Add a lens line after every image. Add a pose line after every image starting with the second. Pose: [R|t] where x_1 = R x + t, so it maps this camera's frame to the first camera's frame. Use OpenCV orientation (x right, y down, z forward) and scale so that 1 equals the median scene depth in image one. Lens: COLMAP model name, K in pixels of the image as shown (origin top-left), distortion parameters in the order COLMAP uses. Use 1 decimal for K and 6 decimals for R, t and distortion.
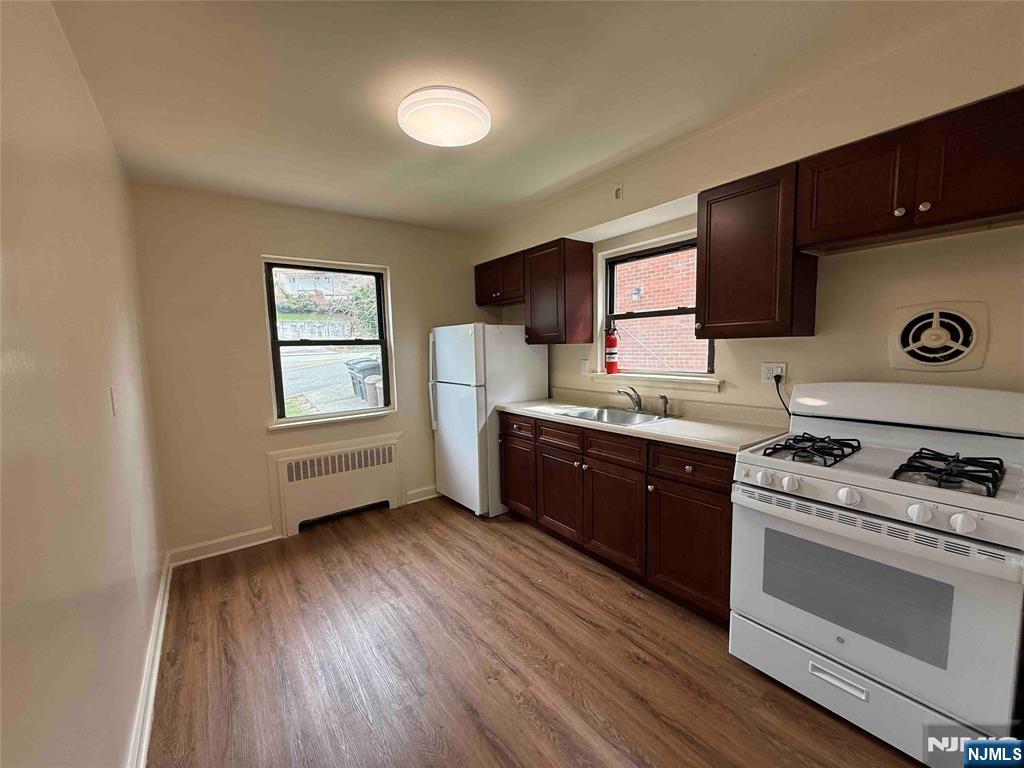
lens RADIAL K [[414.7, 0, 515.6], [0, 414.7, 384.7], [0, 0, 1]] dist [0.000578, 0.000528]
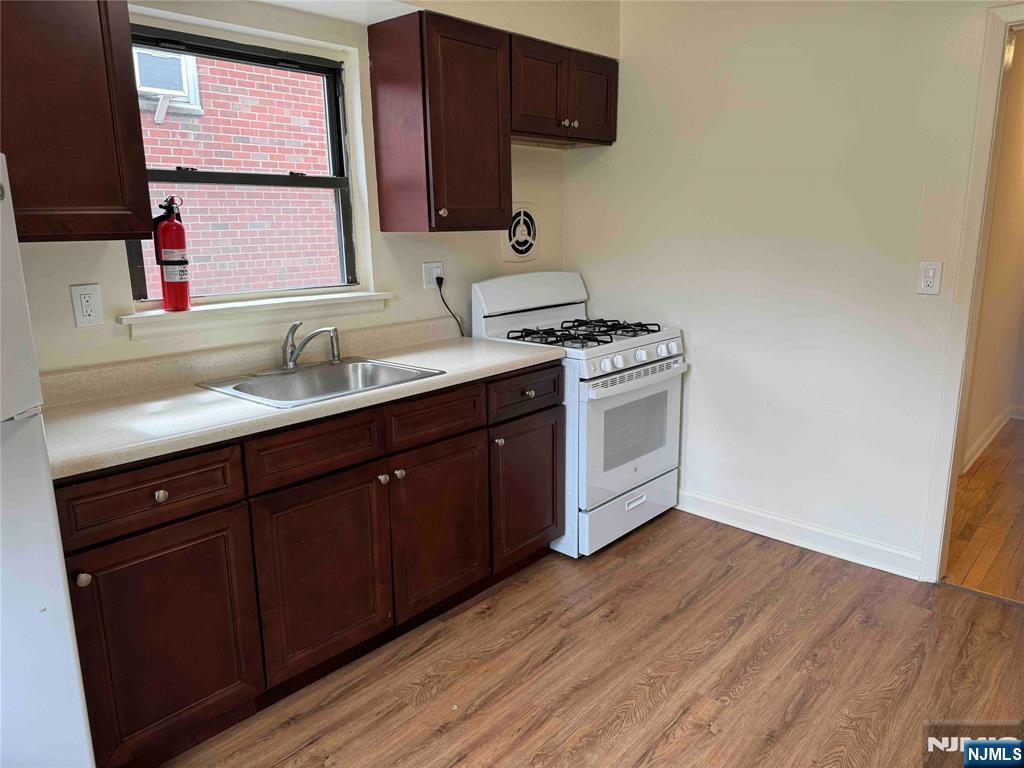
lens RADIAL K [[723.4, 0, 508.9], [0, 723.4, 377.9], [0, 0, 1]] dist [0.067343, -0.057232]
pose [[-0.196564, -0.181668, 0.963514, -0.932928], [0.107240, 0.972807, 0.205298, -0.123697], [-0.974609, 0.143681, -0.171736, 1.285466]]
